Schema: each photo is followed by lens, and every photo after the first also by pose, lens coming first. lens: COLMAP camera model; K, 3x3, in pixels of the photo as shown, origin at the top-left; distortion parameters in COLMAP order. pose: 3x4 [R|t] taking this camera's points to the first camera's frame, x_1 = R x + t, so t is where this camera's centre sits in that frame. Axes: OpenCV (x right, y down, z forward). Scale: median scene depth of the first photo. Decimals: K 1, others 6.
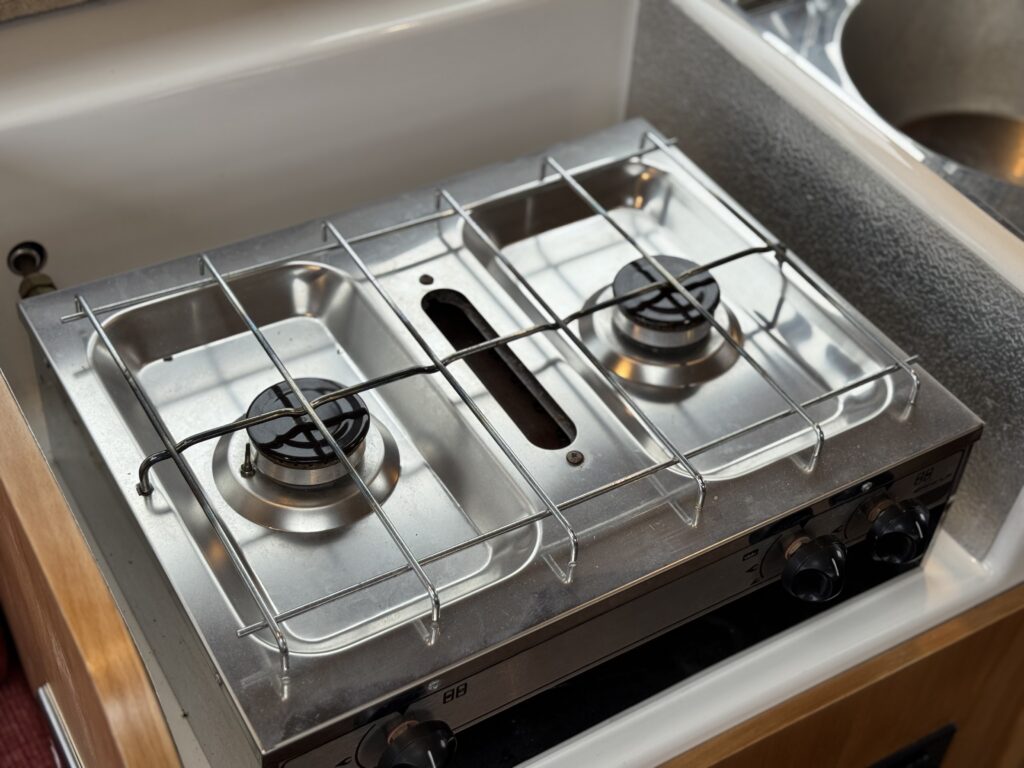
lens RADIAL K [[1465.3, 0, 512.0], [0, 1465.3, 384.0], [0, 0, 1]] dist [0.237581, -0.544907]
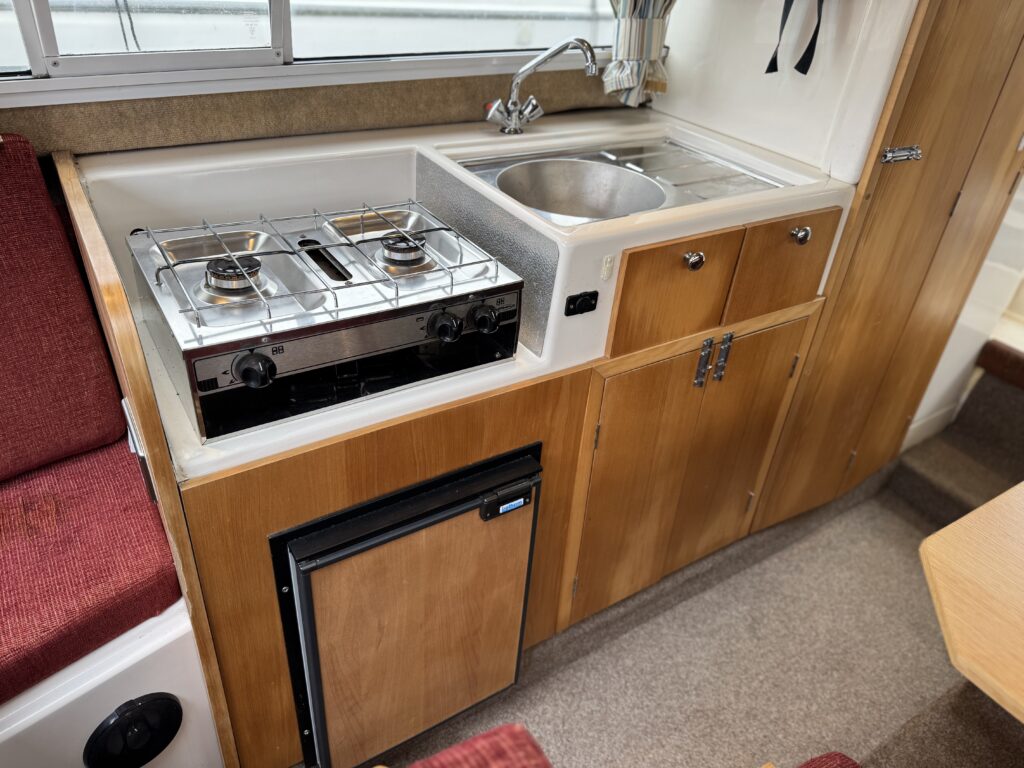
lens RADIAL K [[721.4, 0, 506.4], [0, 721.4, 381.5], [0, 0, 1]] dist [0.152998, -0.210320]
pose [[0.999632, -0.007479, 0.026064, 0.231898], [0.012336, 0.981416, -0.191494, 0.380346], [-0.024148, 0.191745, 0.981148, -0.124930]]
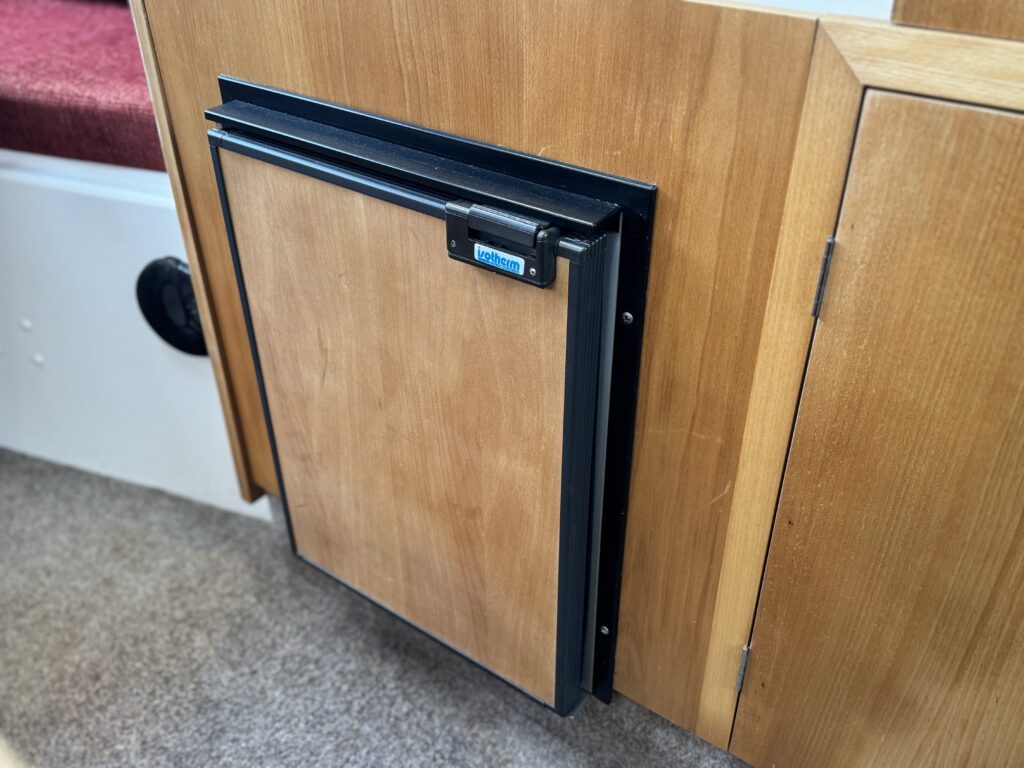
lens RADIAL K [[904.6, 0, 512.0], [0, 904.6, 384.0], [0, 0, 1]] dist [0.066622, 0.000660]
pose [[0.402245, 0.477708, -0.781021, 0.840951], [-0.618571, 0.770722, 0.152830, 0.316181], [0.674958, 0.421642, 0.605516, 0.697781]]
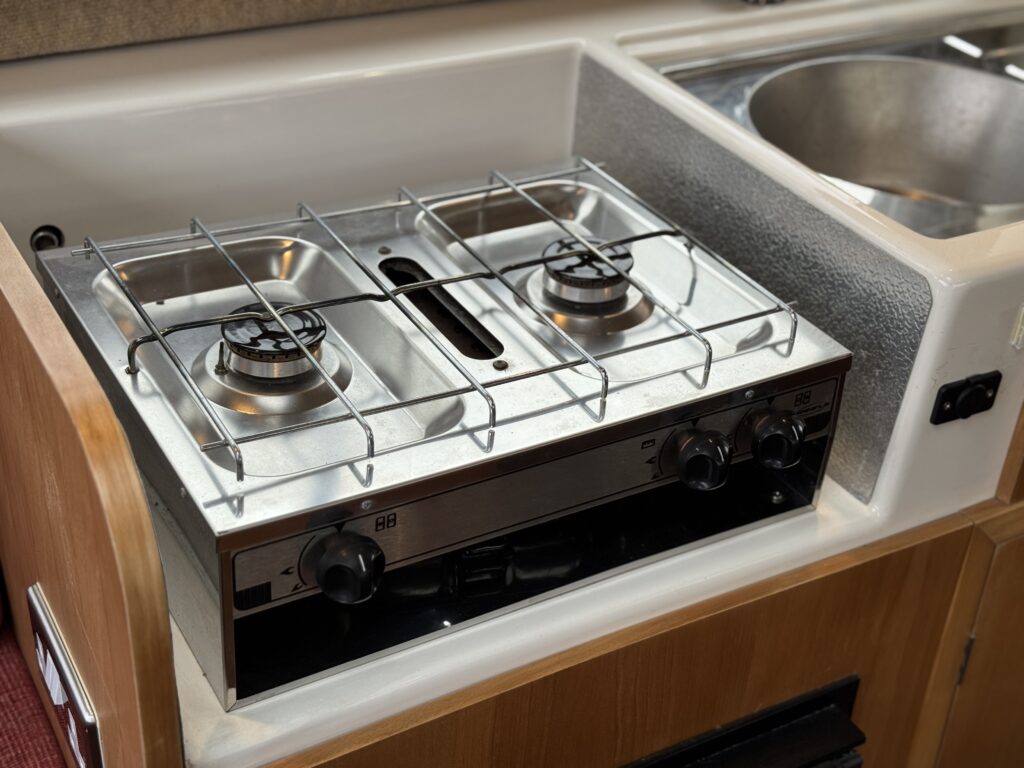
lens RADIAL K [[1465.3, 0, 512.0], [0, 1465.3, 384.0], [0, 0, 1]] dist [0.237581, -0.544907]
pose [[0.999844, 0.011173, -0.013714, 0.059239], [-0.013654, 0.980353, -0.196780, 0.256571], [0.011245, 0.196937, 0.980352, -0.126749]]
